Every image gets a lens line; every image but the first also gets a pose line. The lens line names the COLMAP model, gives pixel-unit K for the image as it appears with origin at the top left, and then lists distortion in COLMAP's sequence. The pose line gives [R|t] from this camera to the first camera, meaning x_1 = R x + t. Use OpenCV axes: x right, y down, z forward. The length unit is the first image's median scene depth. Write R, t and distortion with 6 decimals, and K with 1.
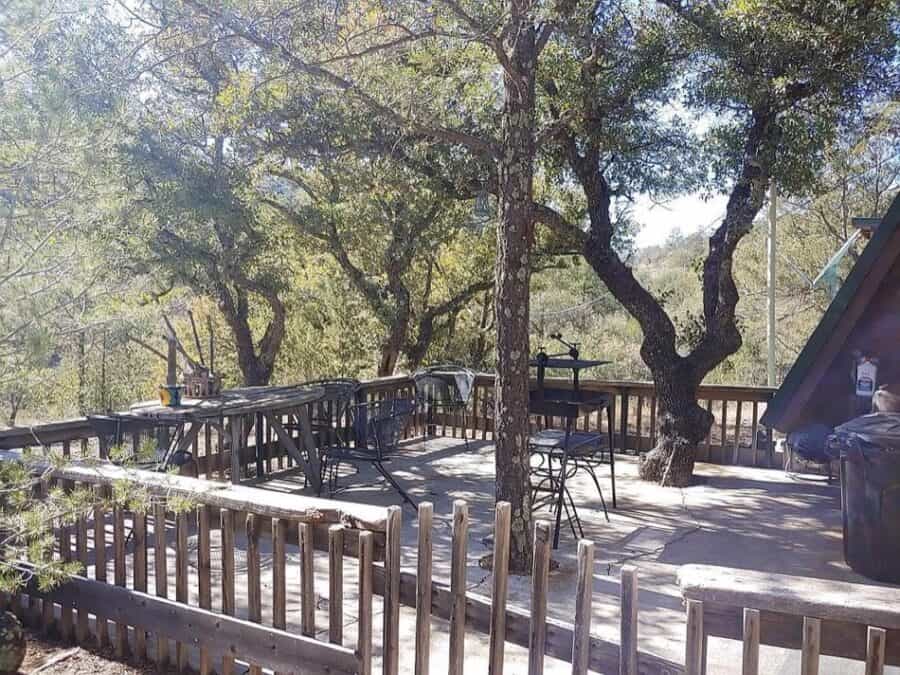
lens RADIAL K [[799.4, 0, 447.7], [0, 799.4, 333.8], [0, 0, 1]] dist [0.073903, -0.164572]
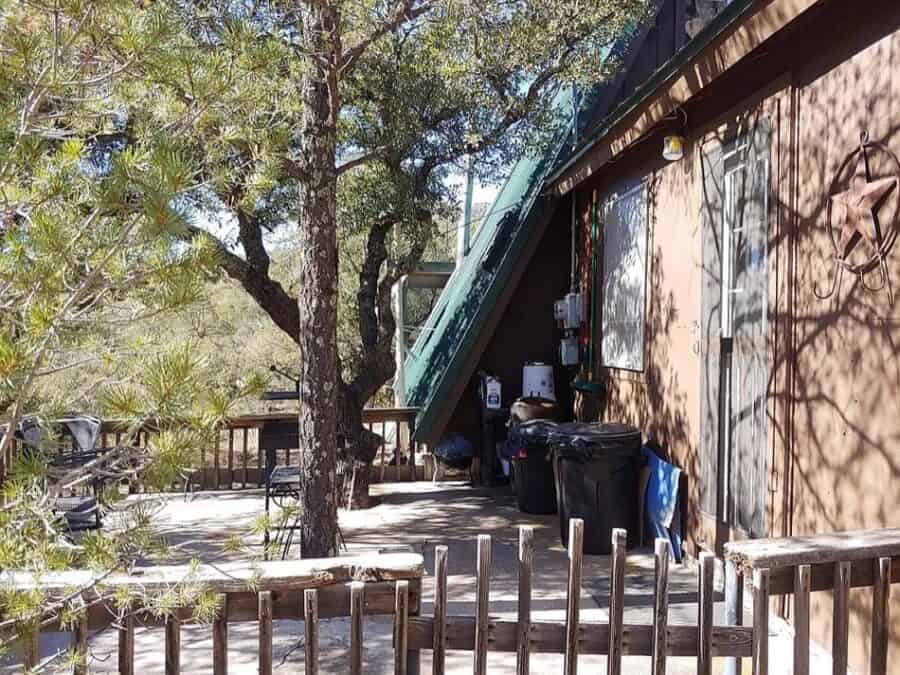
lens RADIAL K [[799.4, 0, 447.1], [0, 799.4, 339.3], [0, 0, 1]] dist [0.073903, -0.164572]
pose [[0.795261, -0.018524, 0.605985, -0.306154], [0.040610, 0.998916, -0.022759, -0.001396], [-0.604906, 0.042709, 0.795151, 0.120891]]
